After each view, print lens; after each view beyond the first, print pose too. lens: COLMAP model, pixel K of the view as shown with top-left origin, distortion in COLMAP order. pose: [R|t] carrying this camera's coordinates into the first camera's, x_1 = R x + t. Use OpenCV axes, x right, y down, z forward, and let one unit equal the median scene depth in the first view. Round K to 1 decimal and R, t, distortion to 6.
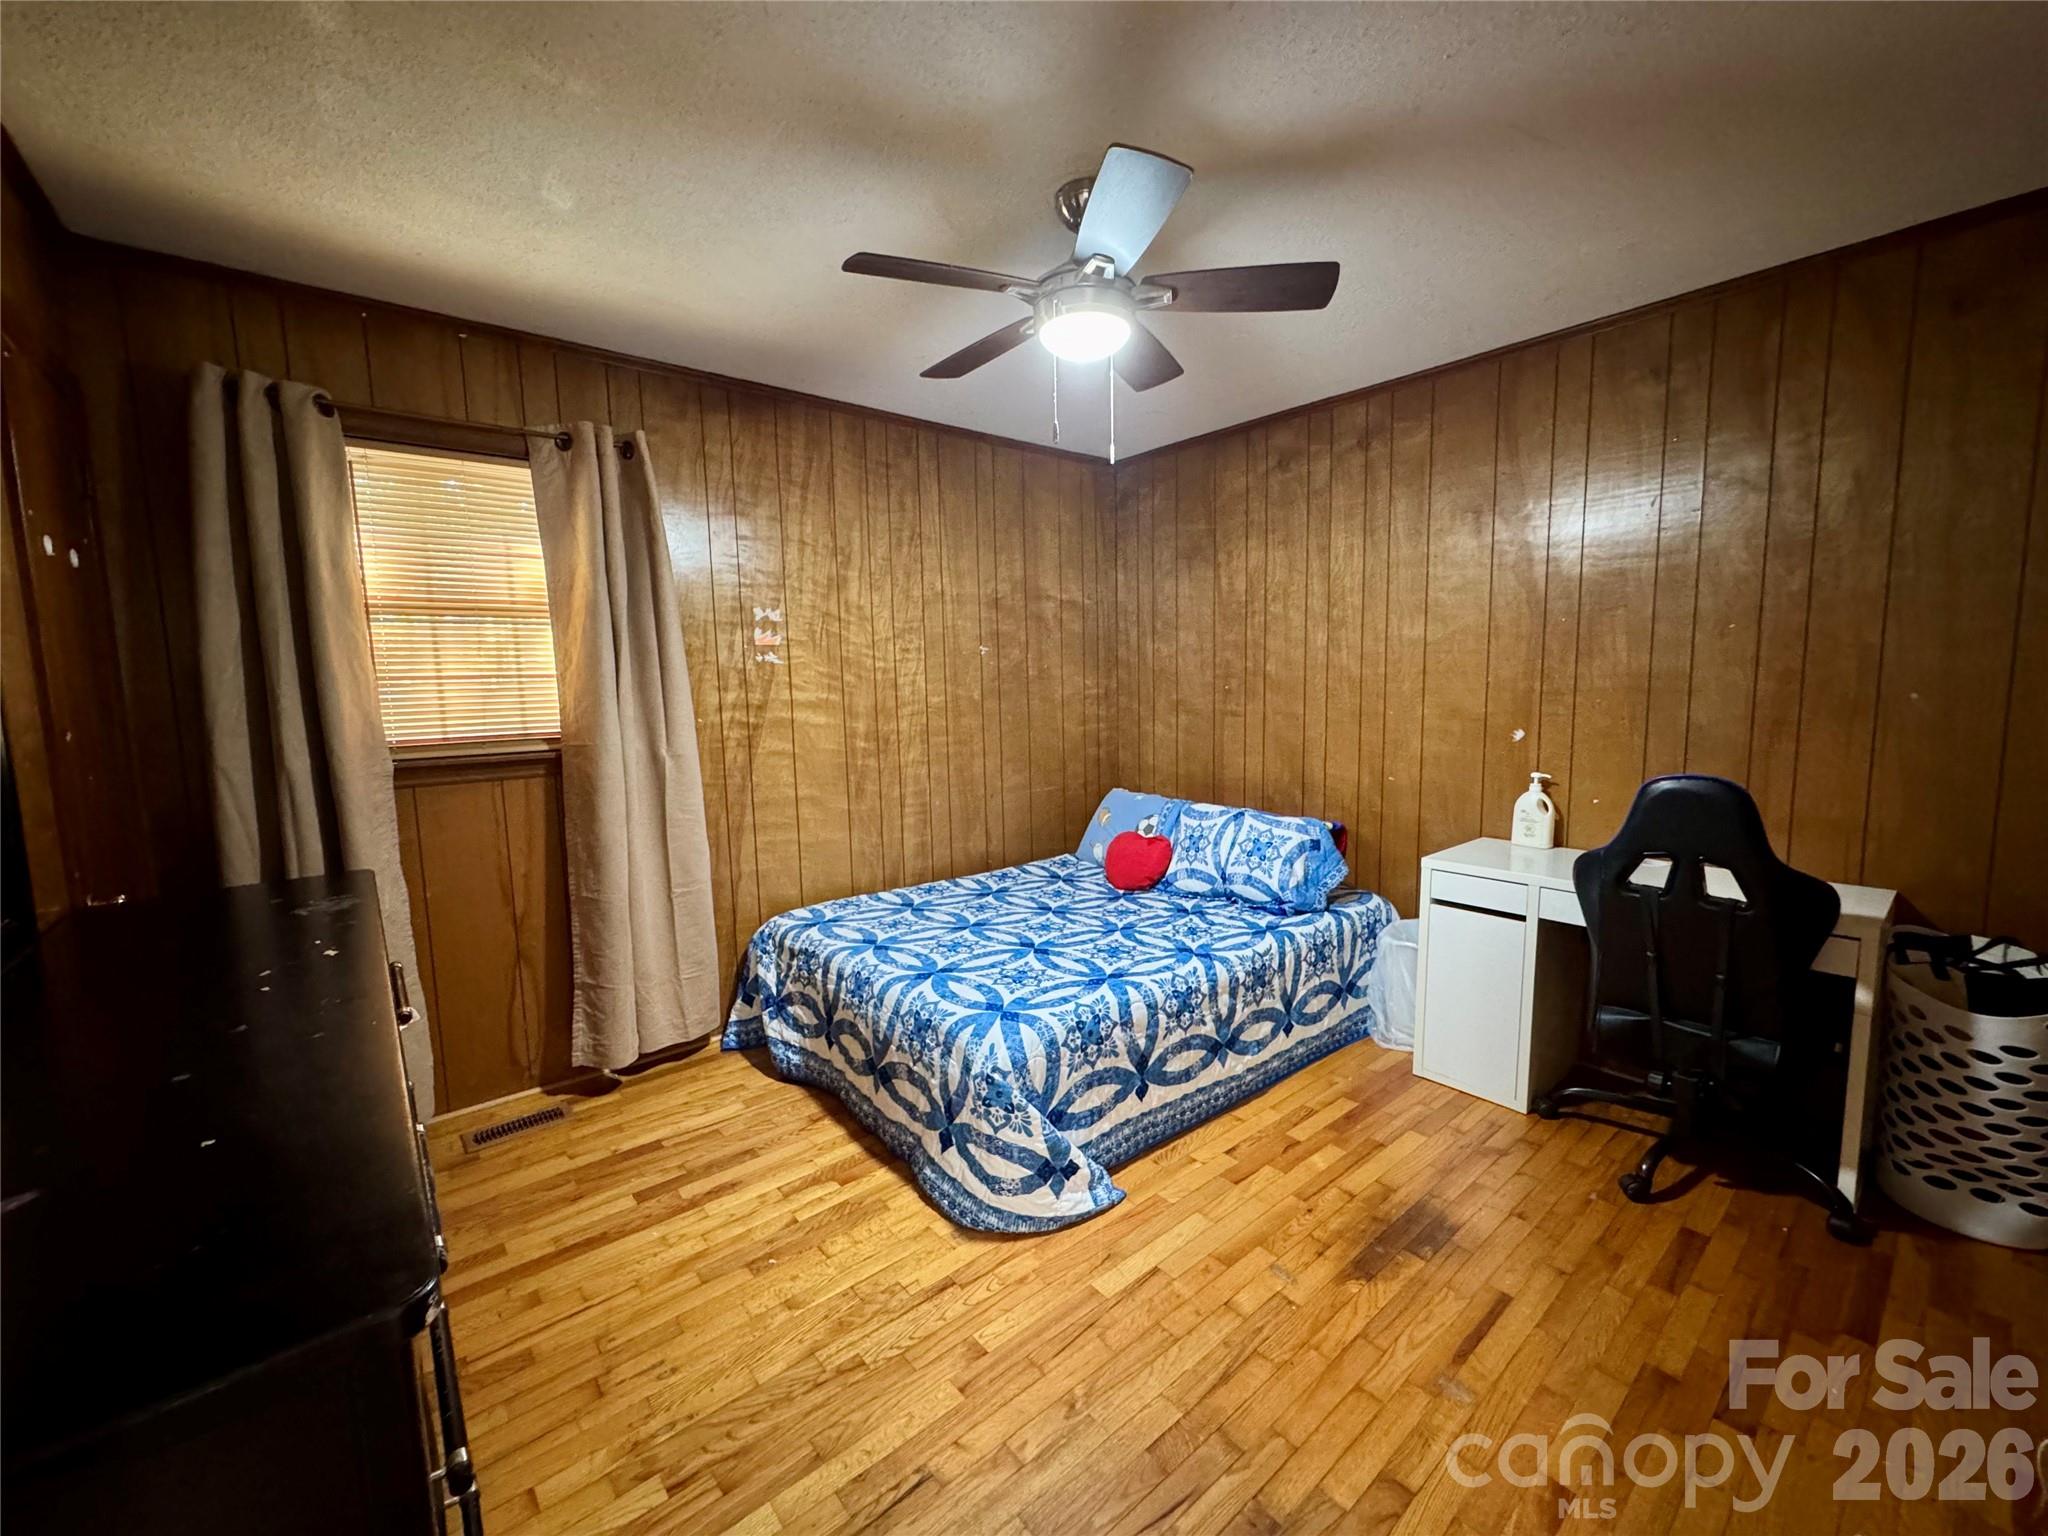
lens RADIAL K [[817.6, 0, 1018.3], [0, 817.6, 770.6], [0, 0, 1]] dist [-0.000495, -0.000162]
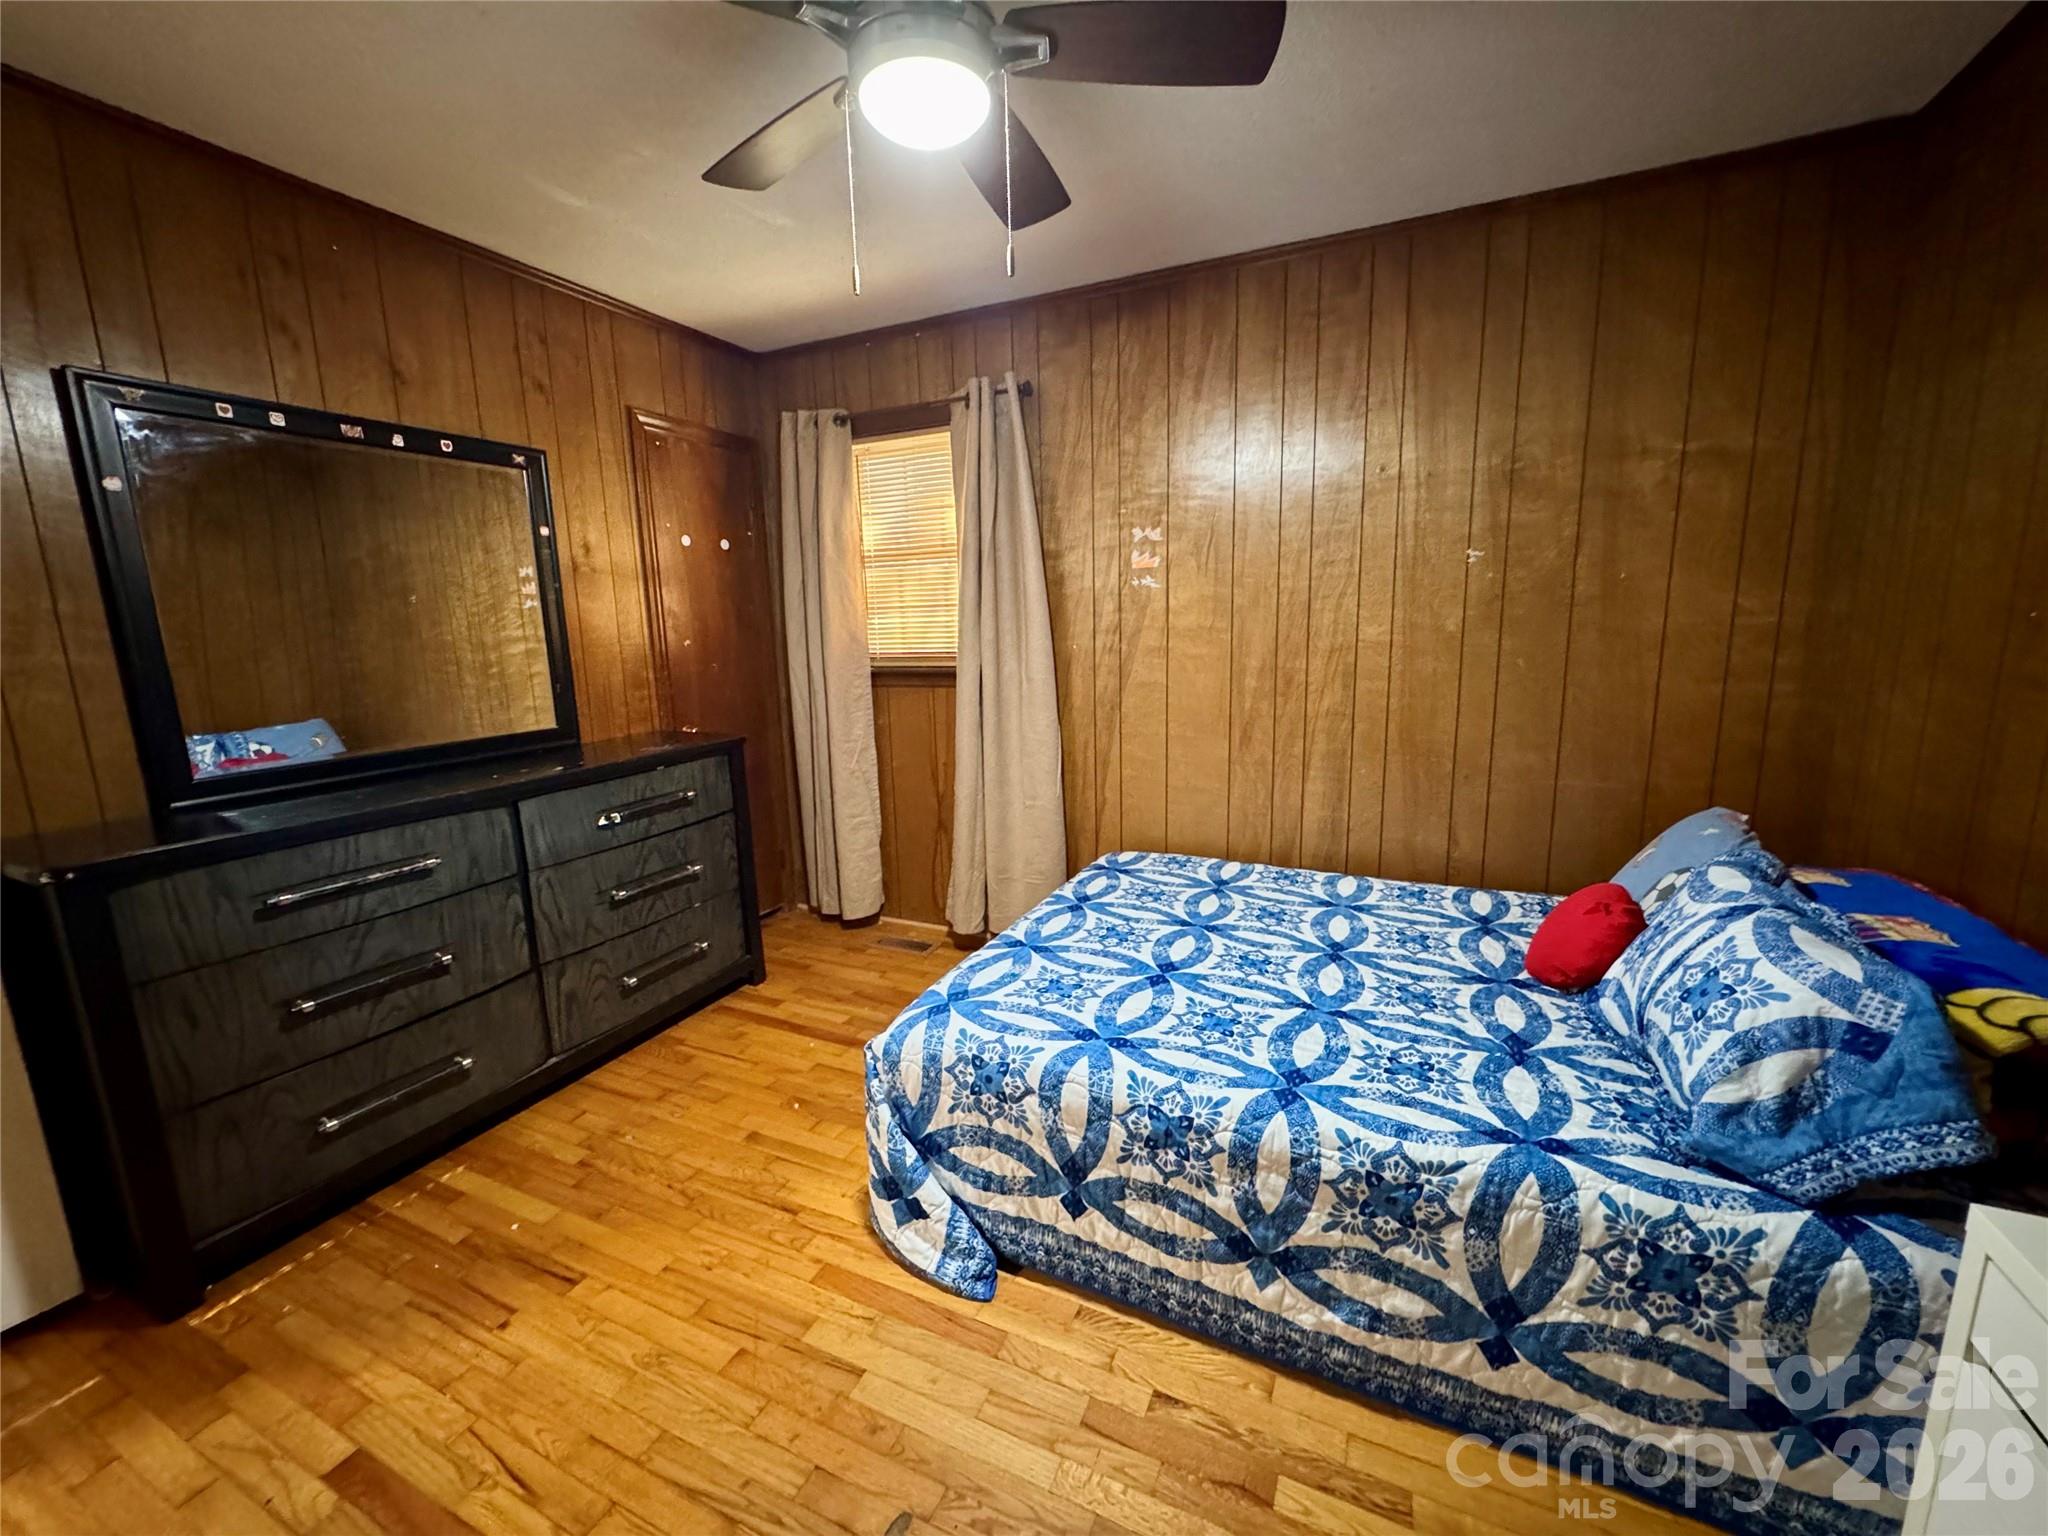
lens RADIAL K [[817.6, 0, 1022.7], [0, 817.6, 766.9], [0, 0, 1]] dist [-0.000495, -0.000162]
pose [[0.429279, 0.170425, -0.886947, 0.563605], [-0.085221, 0.985297, 0.148077, -0.063662], [0.899143, 0.012020, 0.437491, 0.533058]]
